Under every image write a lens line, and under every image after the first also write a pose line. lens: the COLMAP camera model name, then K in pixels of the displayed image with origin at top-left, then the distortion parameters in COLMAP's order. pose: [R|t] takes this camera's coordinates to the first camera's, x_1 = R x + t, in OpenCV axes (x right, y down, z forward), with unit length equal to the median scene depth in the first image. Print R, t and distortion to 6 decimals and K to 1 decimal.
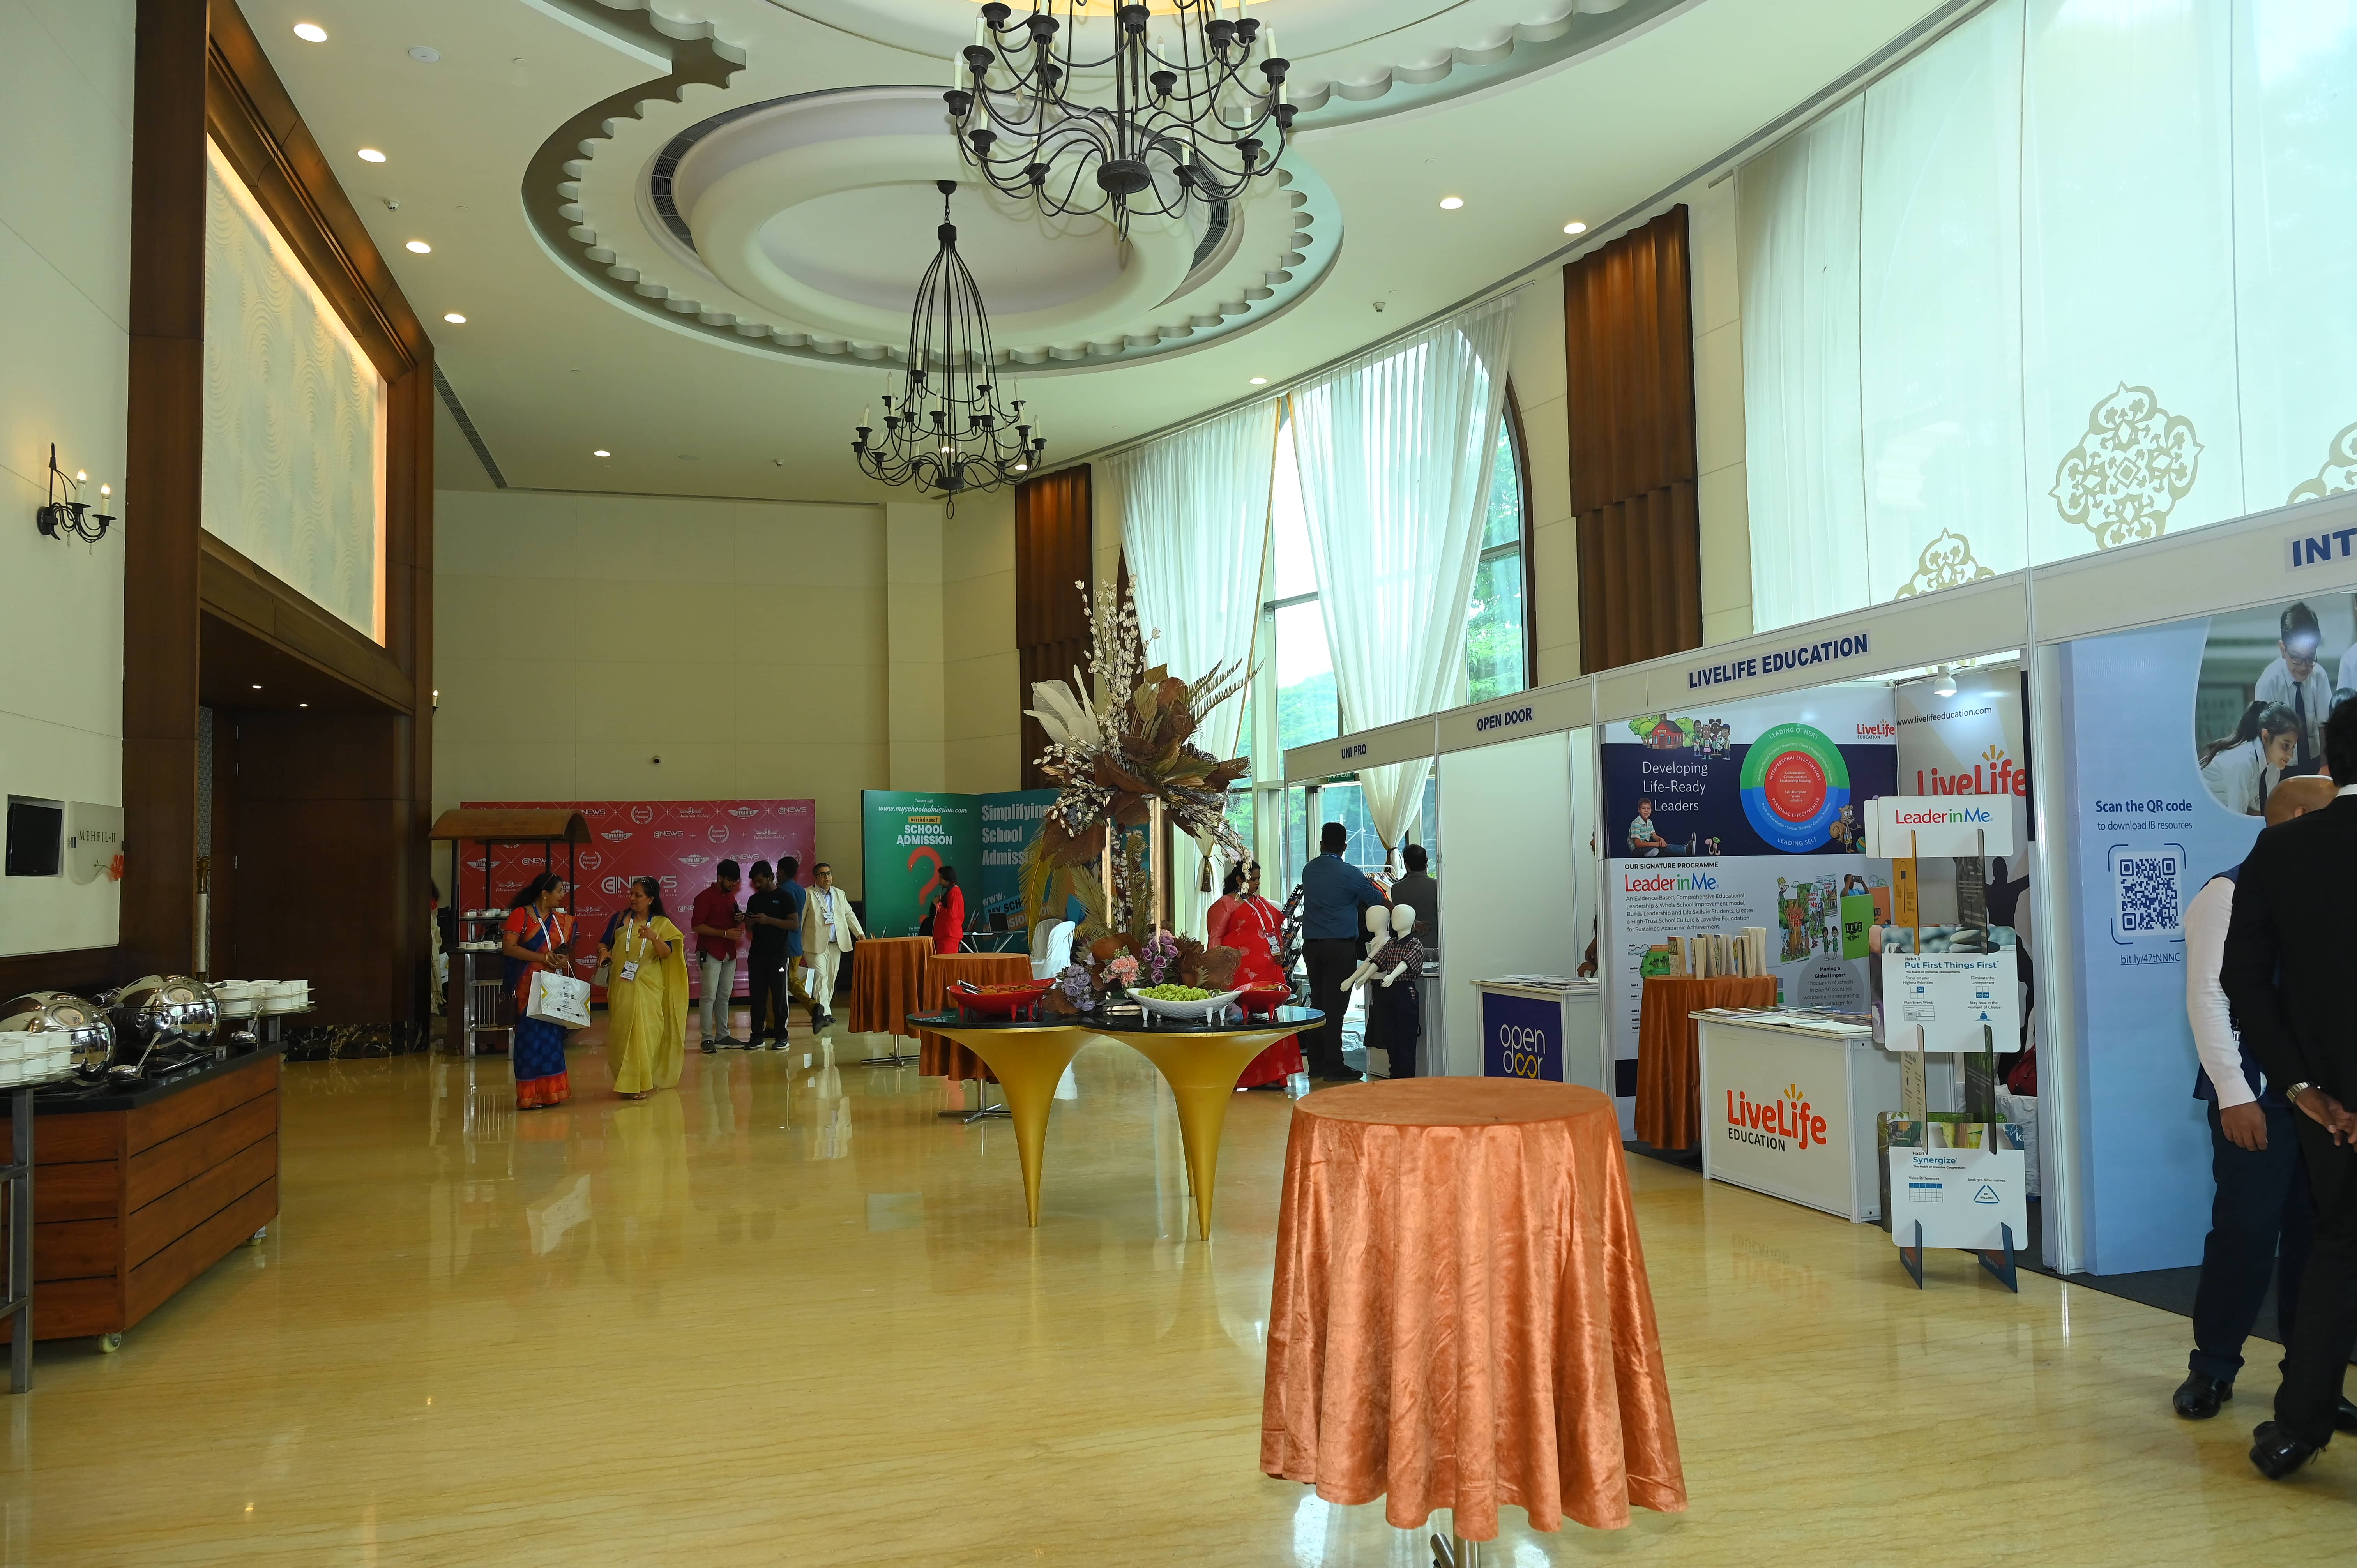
lens RADIAL K [[1659.1, 0, 1185.3], [0, 1659.1, 794.7], [0, 0, 1]] dist [0.023054, 0.003531]
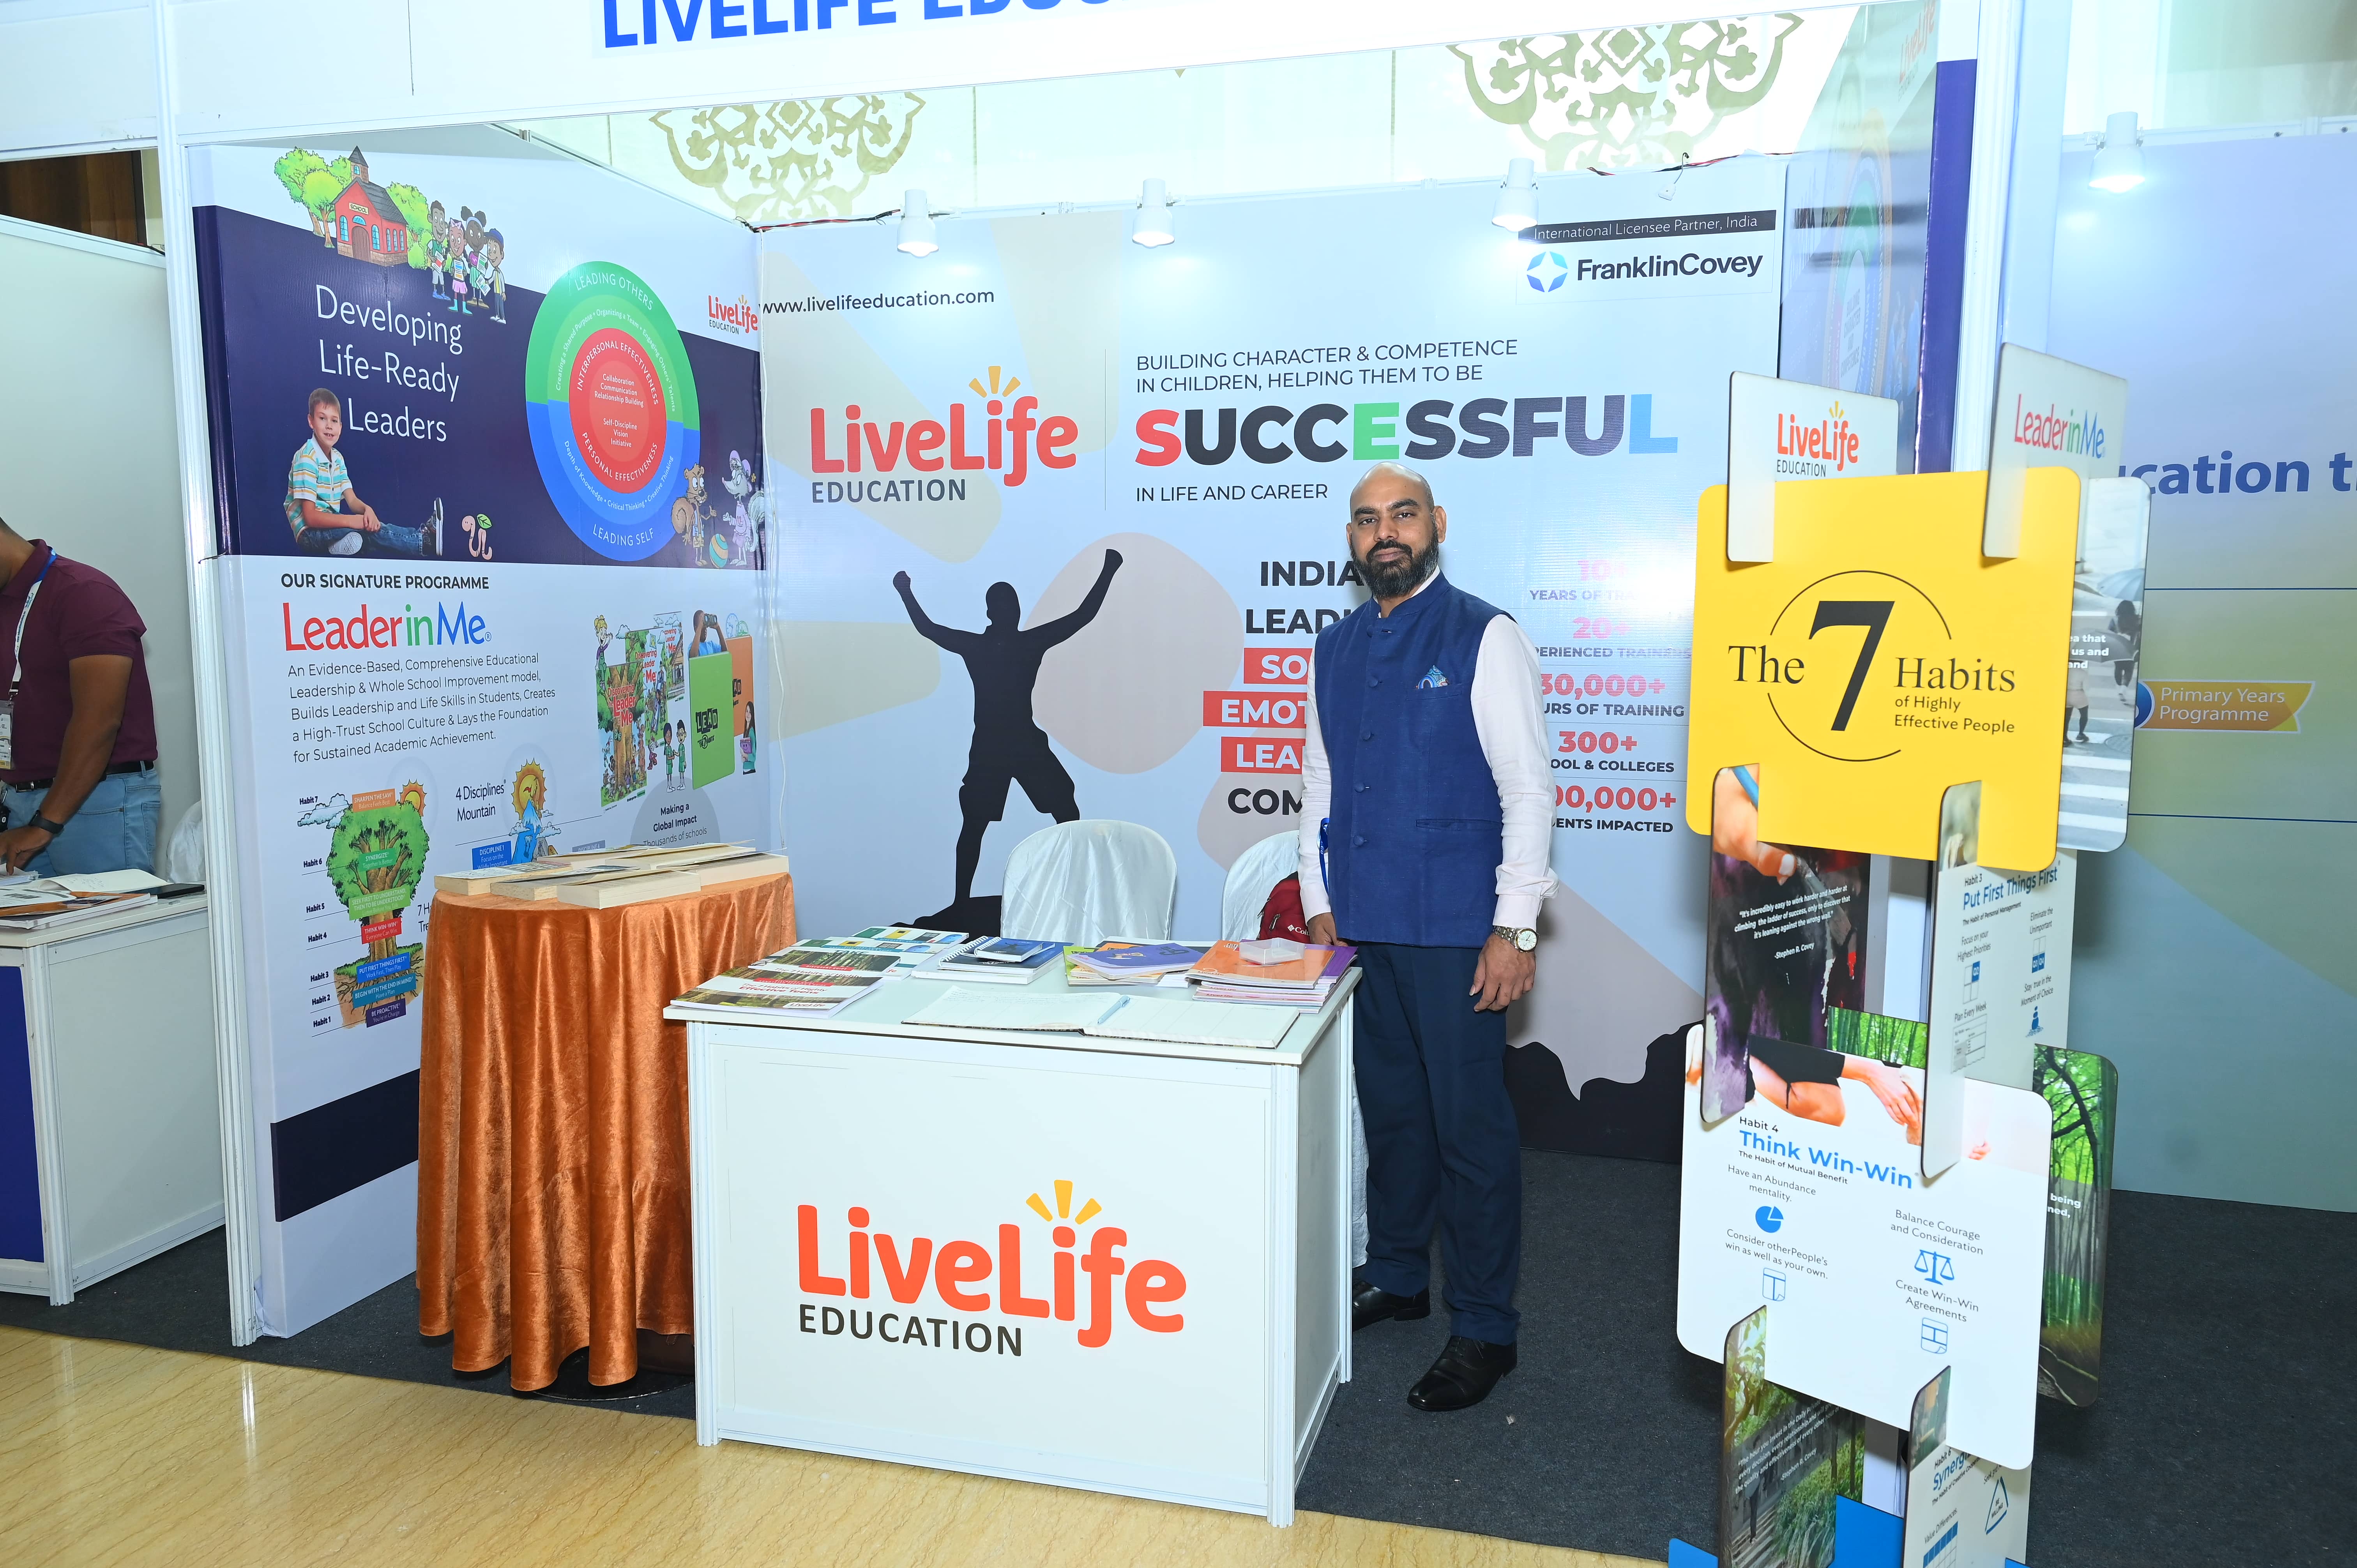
lens RADIAL K [[1659.1, 0, 1185.3], [0, 1659.1, 794.7], [0, 0, 1]] dist [0.023054, 0.003531]
pose [[0.521756, -0.080381, 0.849300, 0.059648], [-0.051511, 0.990766, 0.125415, 0.033751], [-0.851538, -0.109184, 0.512798, 0.644981]]
